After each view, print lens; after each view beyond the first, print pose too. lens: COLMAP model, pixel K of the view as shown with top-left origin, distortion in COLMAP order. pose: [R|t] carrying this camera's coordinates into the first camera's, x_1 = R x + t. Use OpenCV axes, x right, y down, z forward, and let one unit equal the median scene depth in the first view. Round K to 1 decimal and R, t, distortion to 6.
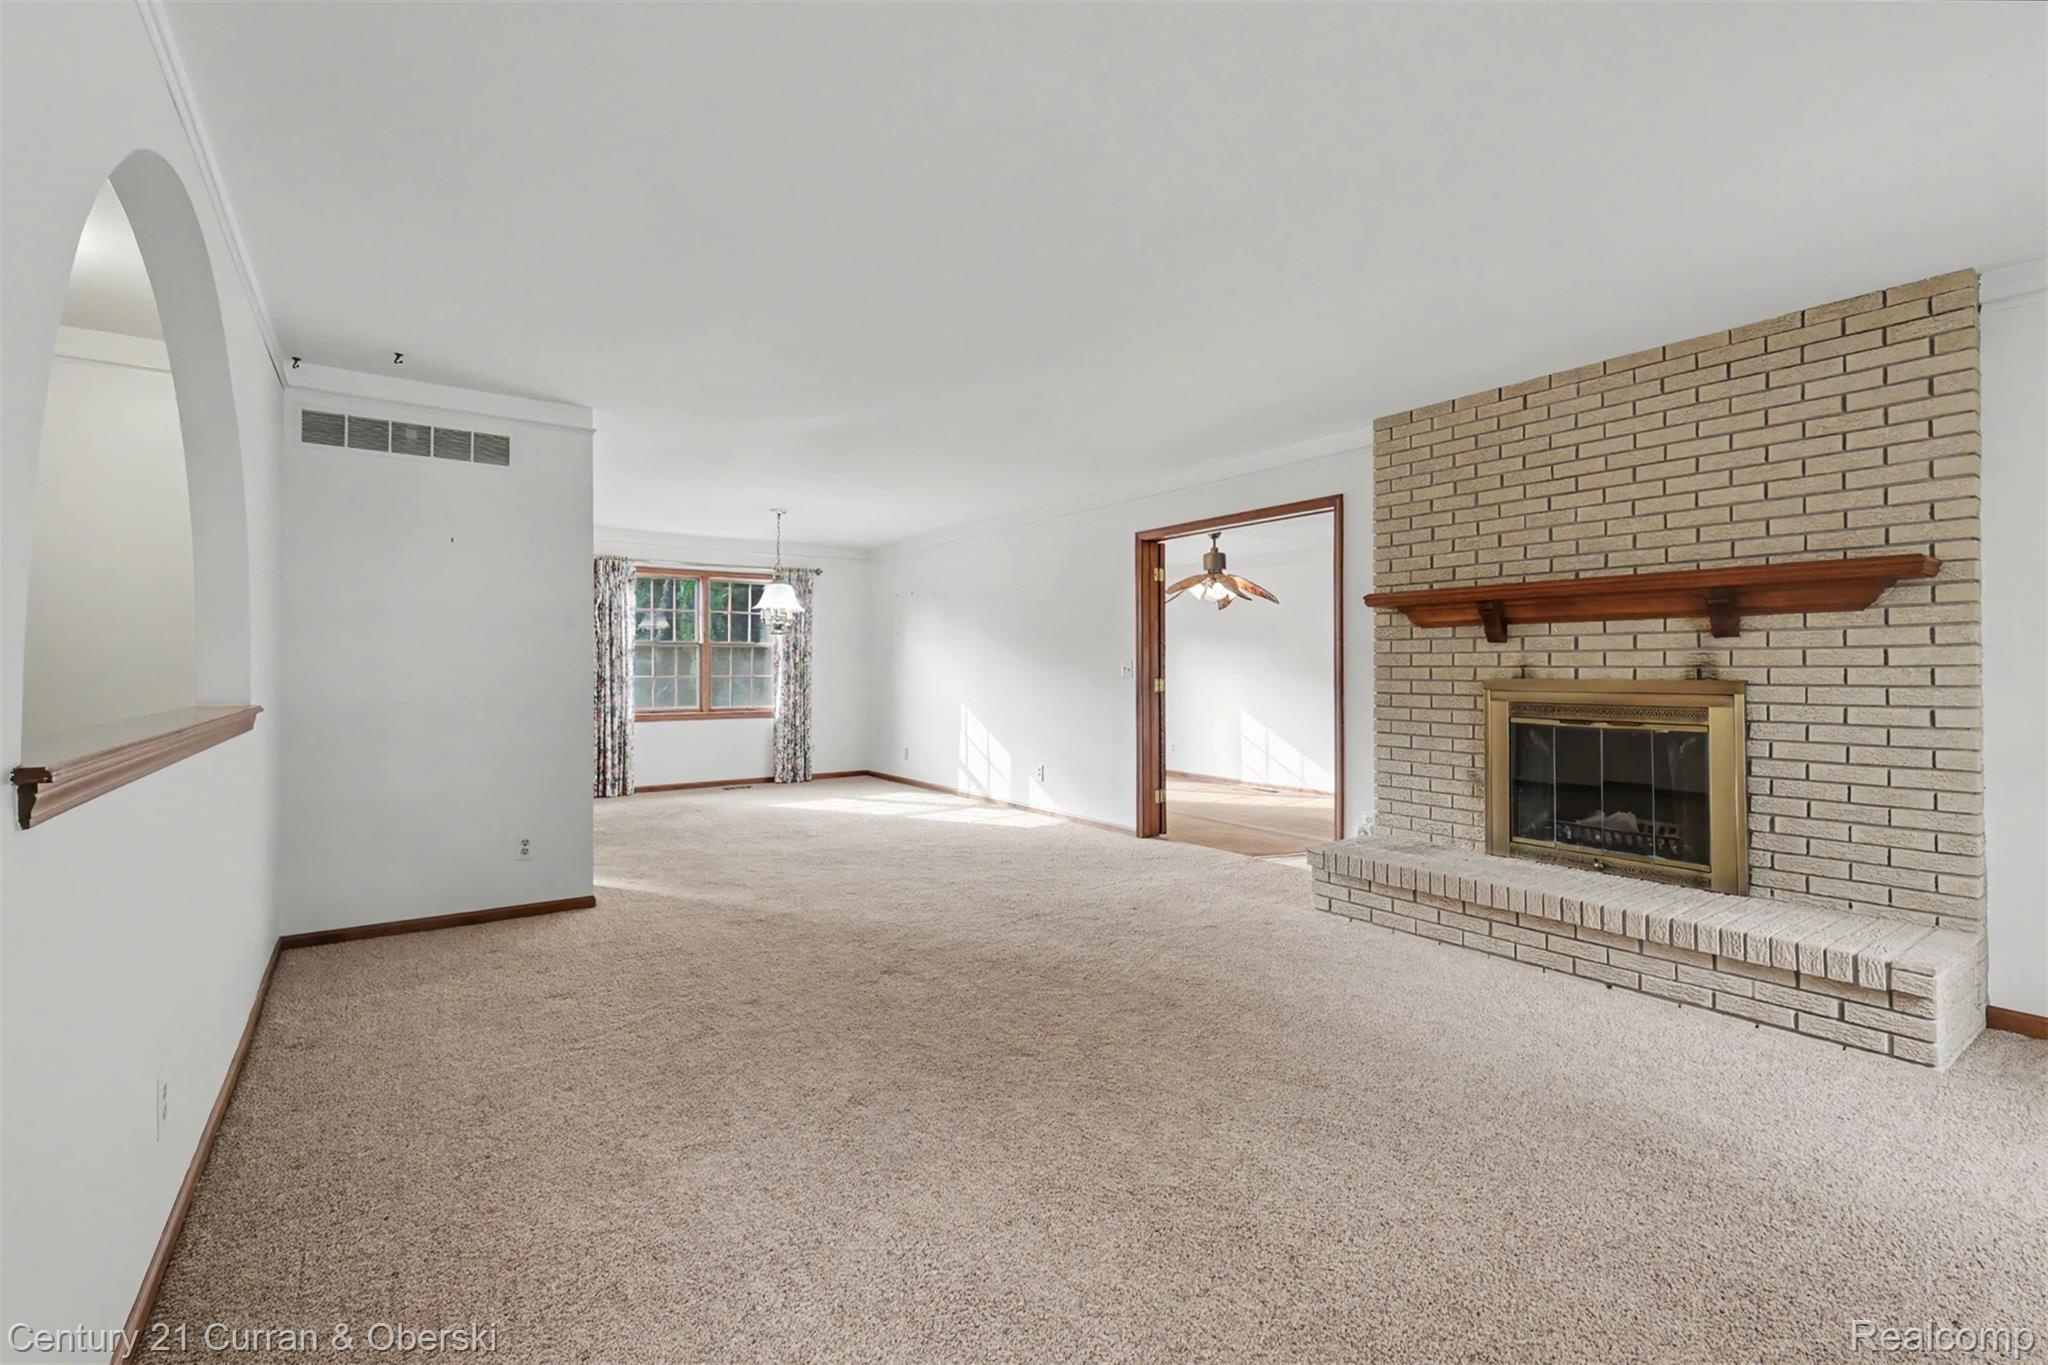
lens RADIAL K [[903.0, 0, 1020.7], [0, 903.0, 664.2], [0, 0, 1]] dist [0.012455, -0.000040]
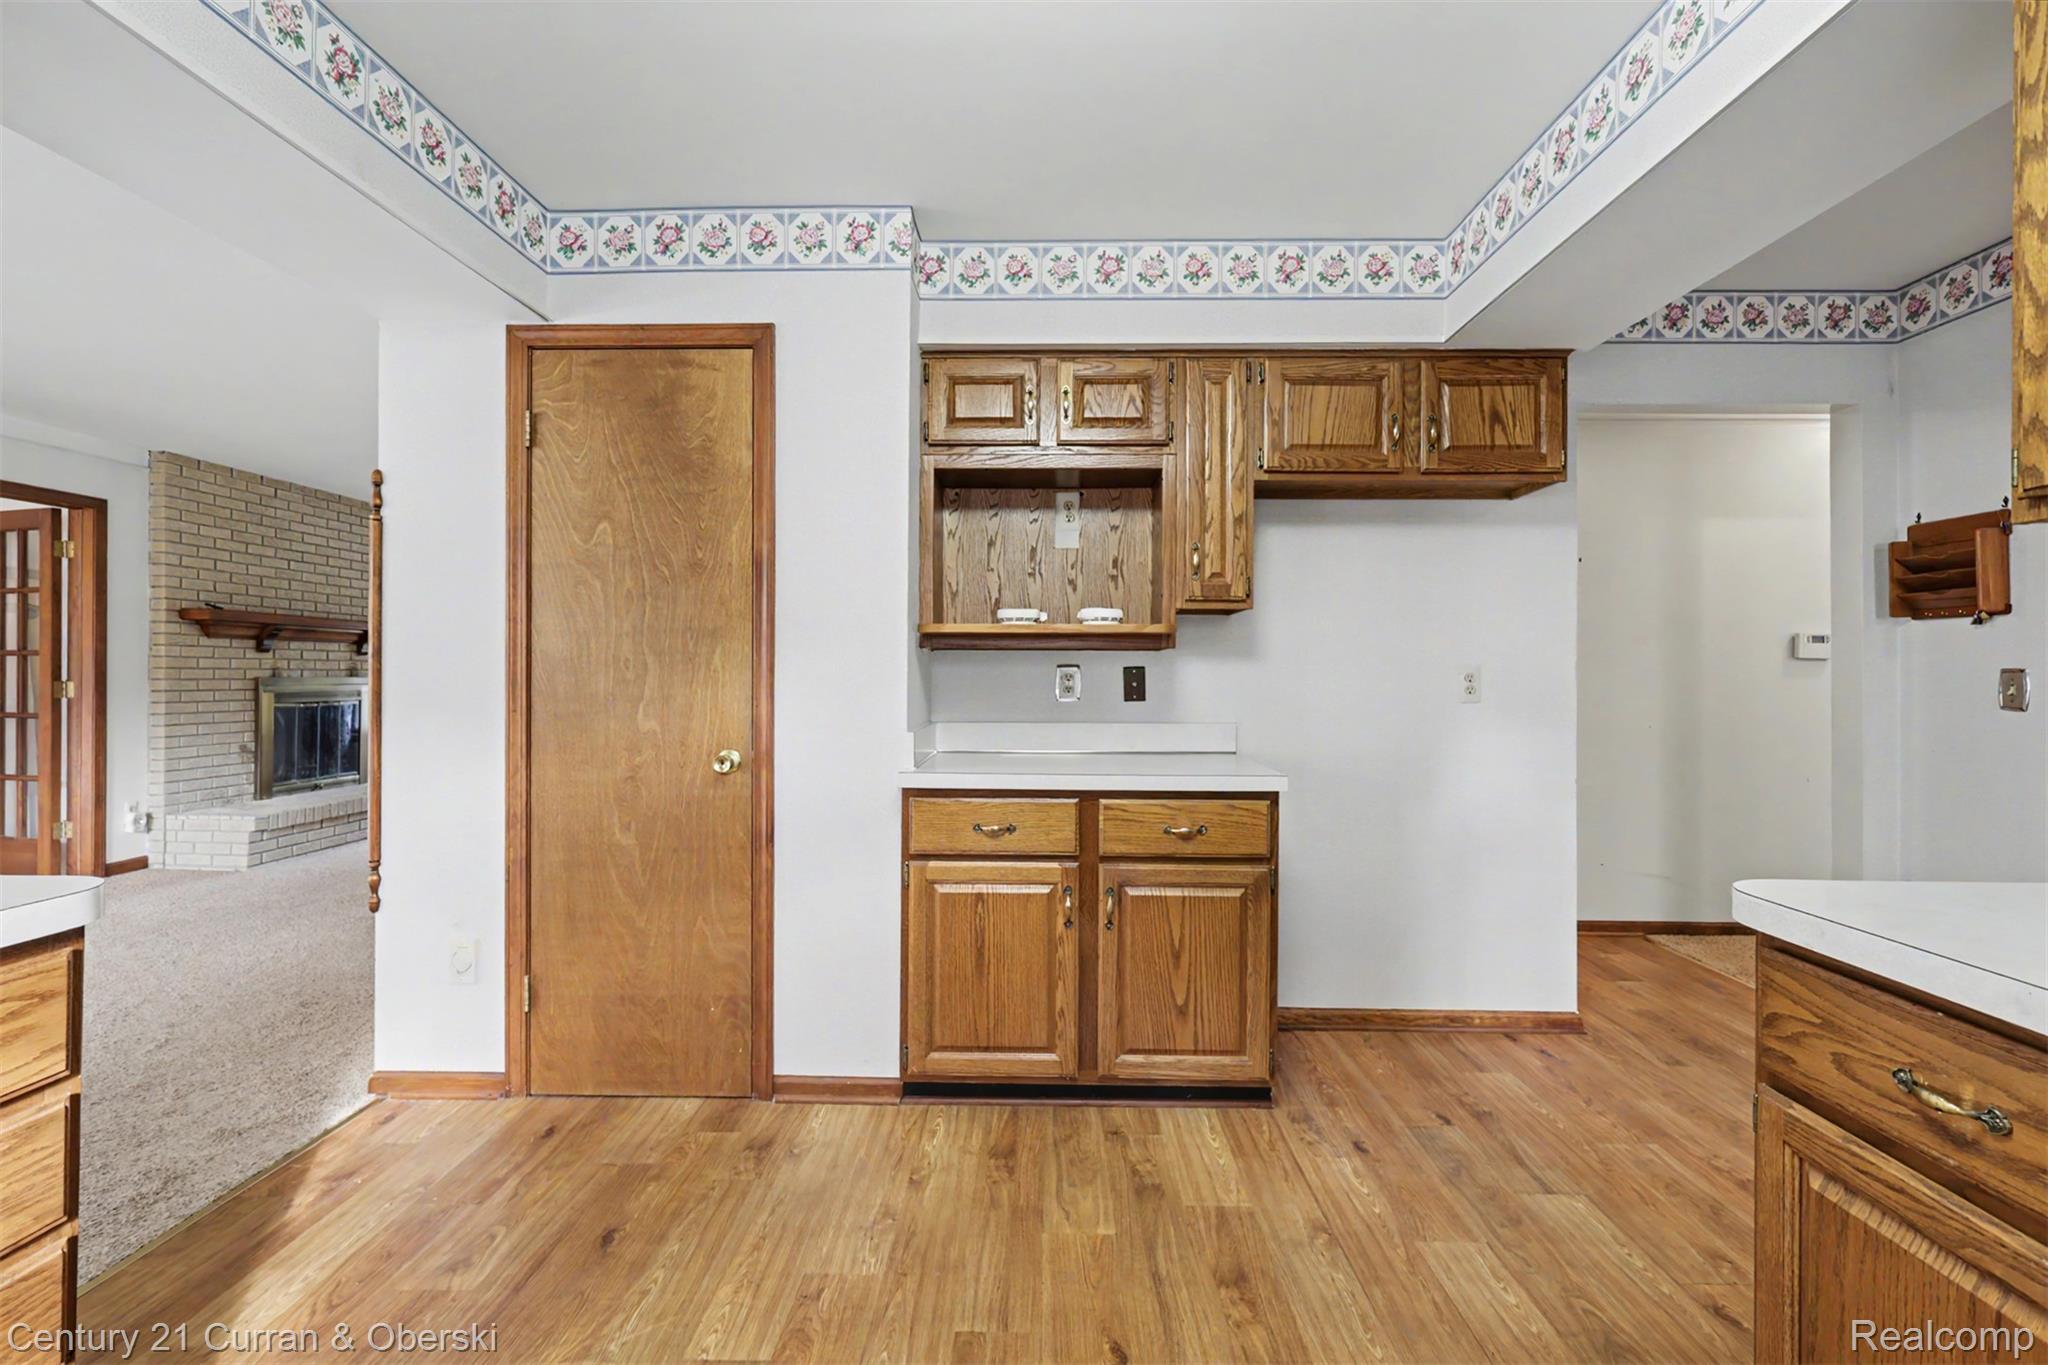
lens RADIAL K [[903.0, 0, 1024.8], [0, 903.0, 678.4], [0, 0, 1]] dist [0.012455, -0.000040]
pose [[-0.801253, -0.000216, 0.598326, -1.303078], [-0.000234, 1.000000, 0.000048, 0.017364], [-0.598326, -0.000102, -0.801253, 1.423098]]
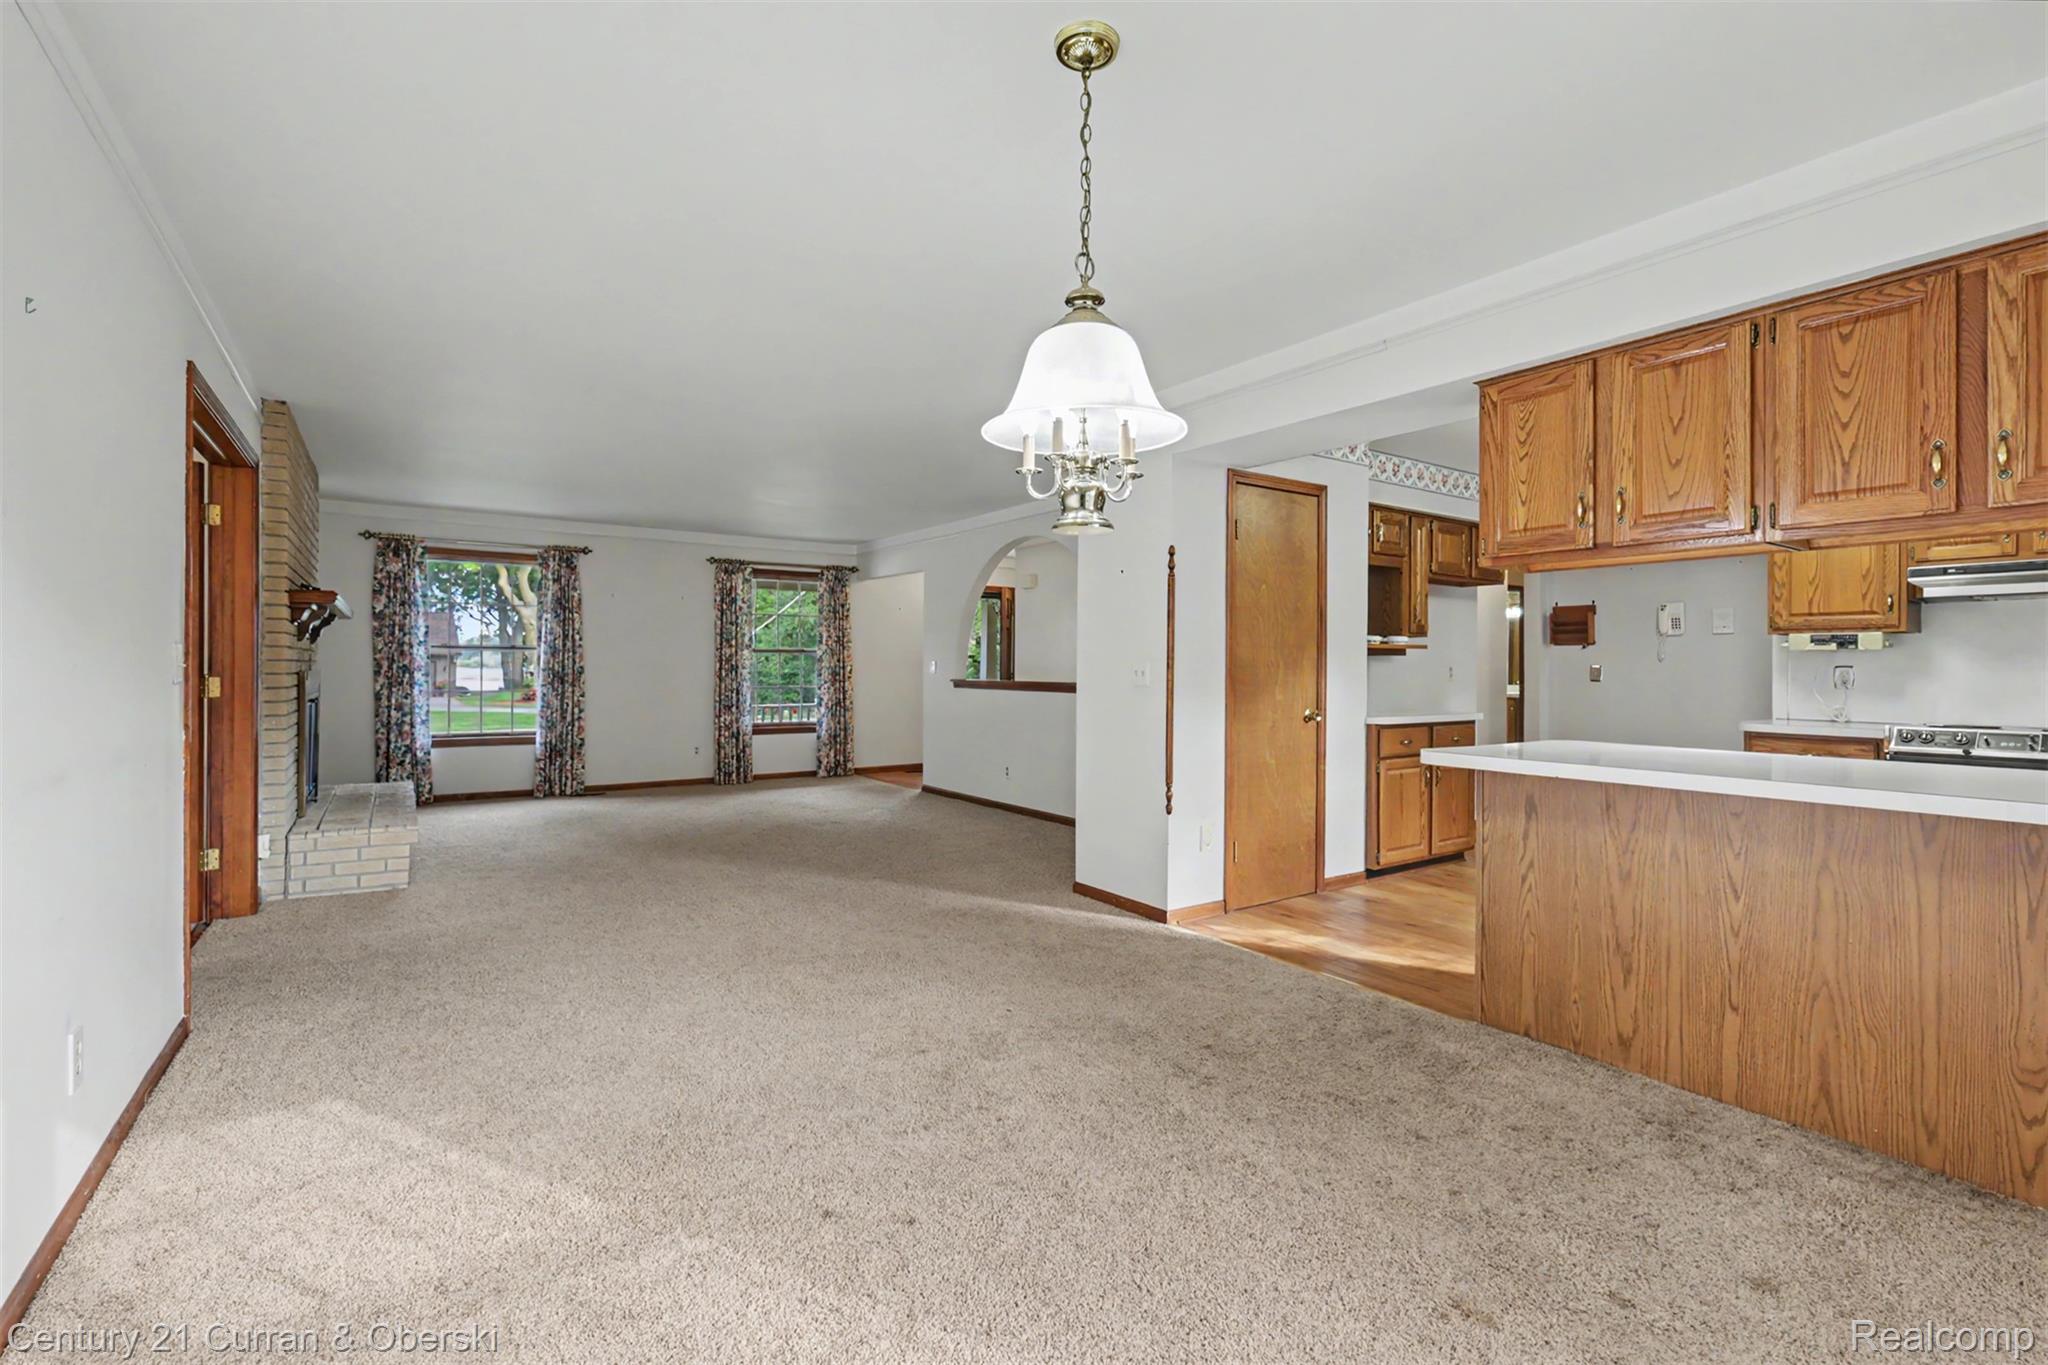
lens RADIAL K [[903.0, 0, 1015.9], [0, 903.0, 669.4], [0, 0, 1]] dist [0.012455, -0.000040]
pose [[-0.999931, 0.001377, 0.011662, -0.349739], [0.001440, 0.999984, 0.005429, 0.008052], [-0.011654, 0.005446, -0.999917, 2.265758]]
